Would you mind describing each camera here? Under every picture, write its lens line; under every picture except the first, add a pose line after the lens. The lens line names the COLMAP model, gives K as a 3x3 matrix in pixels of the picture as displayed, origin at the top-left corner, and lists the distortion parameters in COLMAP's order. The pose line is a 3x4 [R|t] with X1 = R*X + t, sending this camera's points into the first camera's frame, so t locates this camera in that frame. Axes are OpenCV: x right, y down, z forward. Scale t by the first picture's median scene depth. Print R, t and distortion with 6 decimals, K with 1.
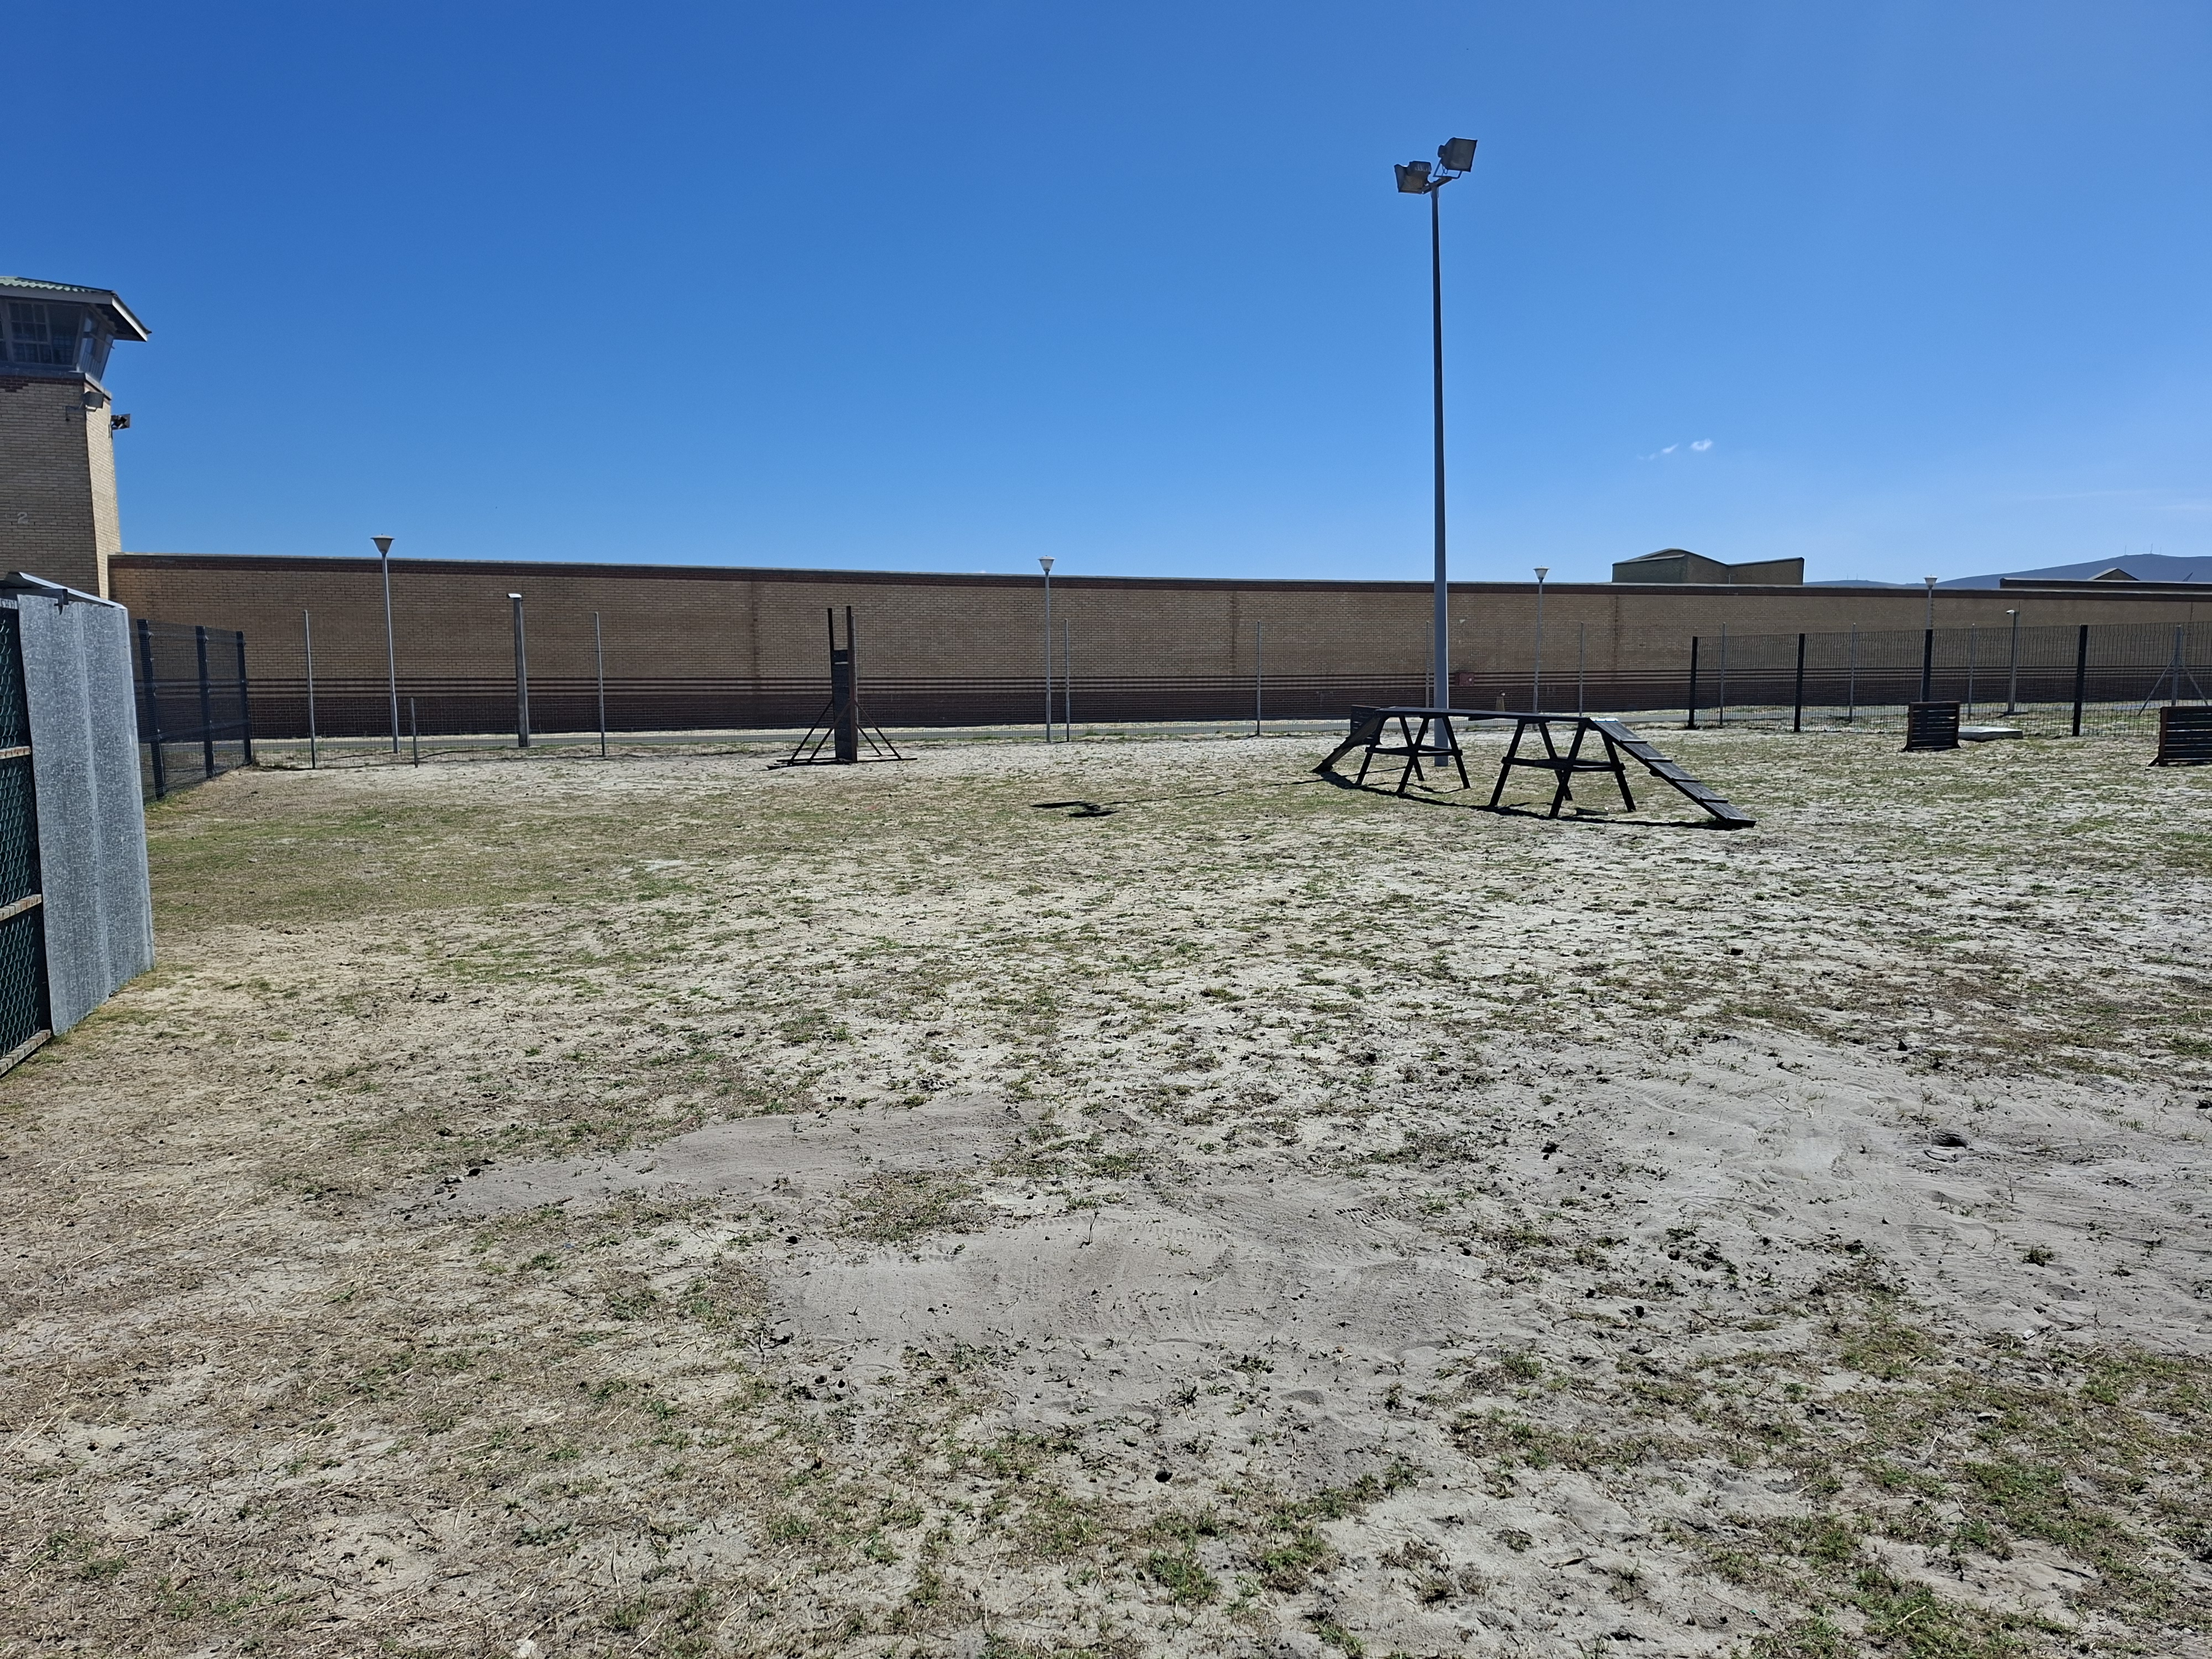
lens RADIAL K [[1542.0, 0, 1122.7], [0, 1542.0, 800.6], [0, 0, 1]] dist [0.099636, -0.124481]
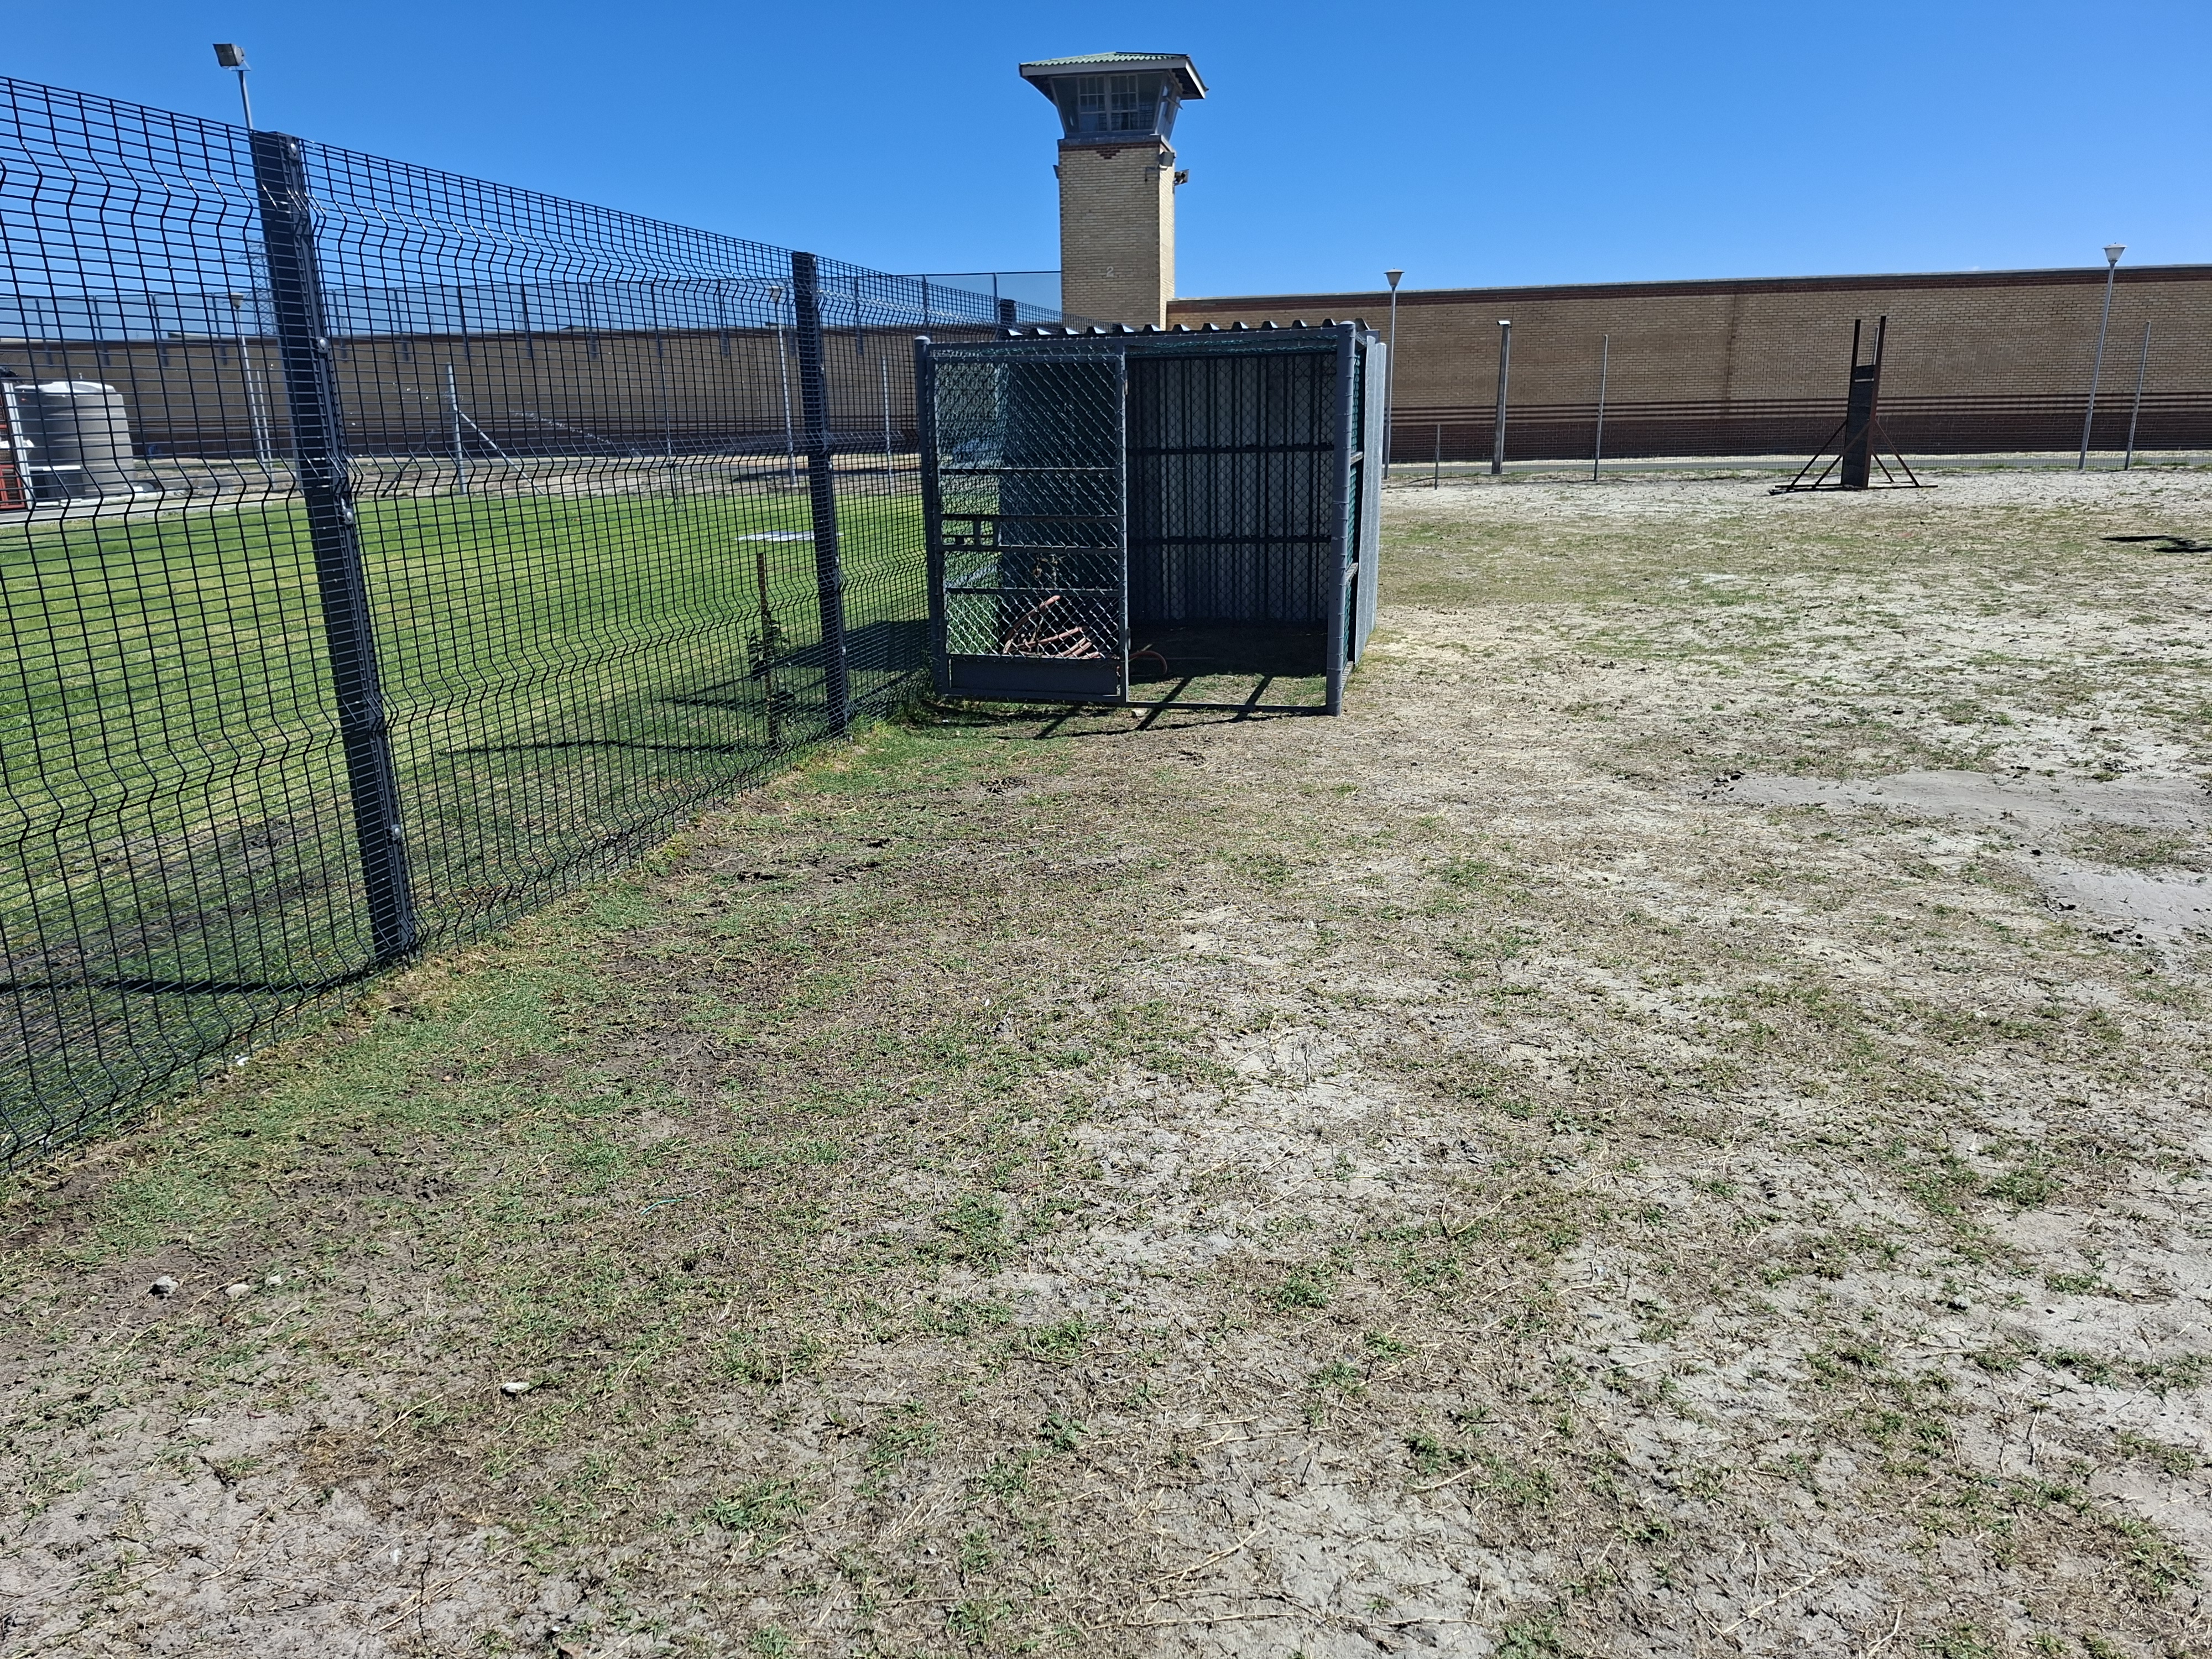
lens RADIAL K [[1539.2, 0, 1106.0], [0, 1539.2, 829.5], [0, 0, 1]] dist [0.074298, -0.076227]
pose [[0.838628, 0.136210, -0.527399, -0.056444], [-0.035271, 0.979777, 0.196959, 0.013958], [0.543562, -0.146574, 0.826473, -0.136392]]
